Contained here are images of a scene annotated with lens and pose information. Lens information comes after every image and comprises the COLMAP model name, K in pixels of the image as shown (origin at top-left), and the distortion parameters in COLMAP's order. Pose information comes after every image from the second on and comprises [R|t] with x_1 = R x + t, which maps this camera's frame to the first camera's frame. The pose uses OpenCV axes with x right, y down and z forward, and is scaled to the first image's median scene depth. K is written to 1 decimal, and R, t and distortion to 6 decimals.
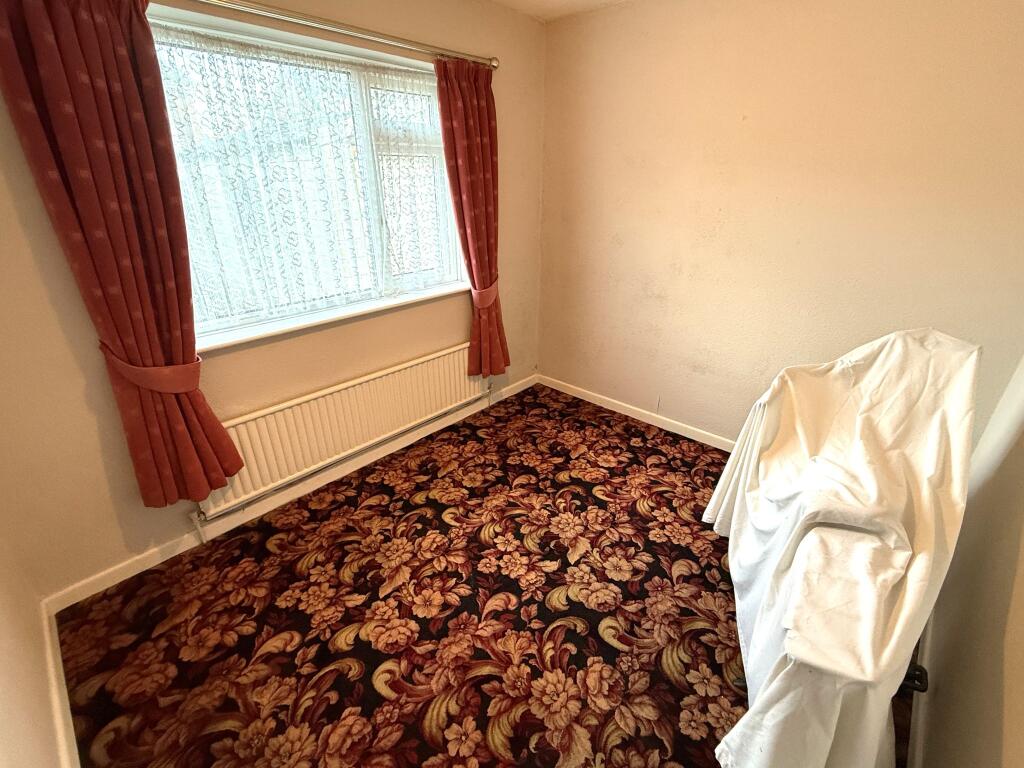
lens RADIAL K [[443.9, 0, 512.5], [0, 443.9, 387.6], [0, 0, 1]] dist [-0.001843, 0.001274]
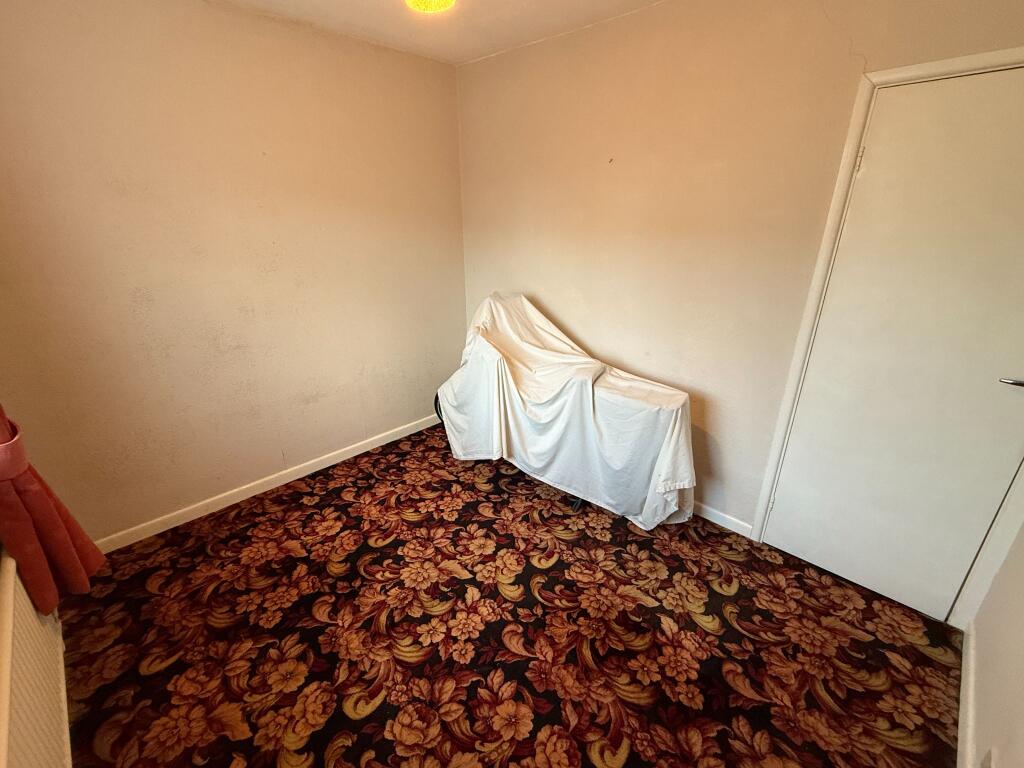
lens RADIAL K [[443.9, 0, 512.7], [0, 443.9, 381.1], [0, 0, 1]] dist [-0.001843, 0.001274]
pose [[0.031239, -0.353183, 0.935033, -0.688312], [0.427574, 0.850294, 0.306890, -0.271581], [-0.903440, 0.390209, 0.177575, 0.582441]]
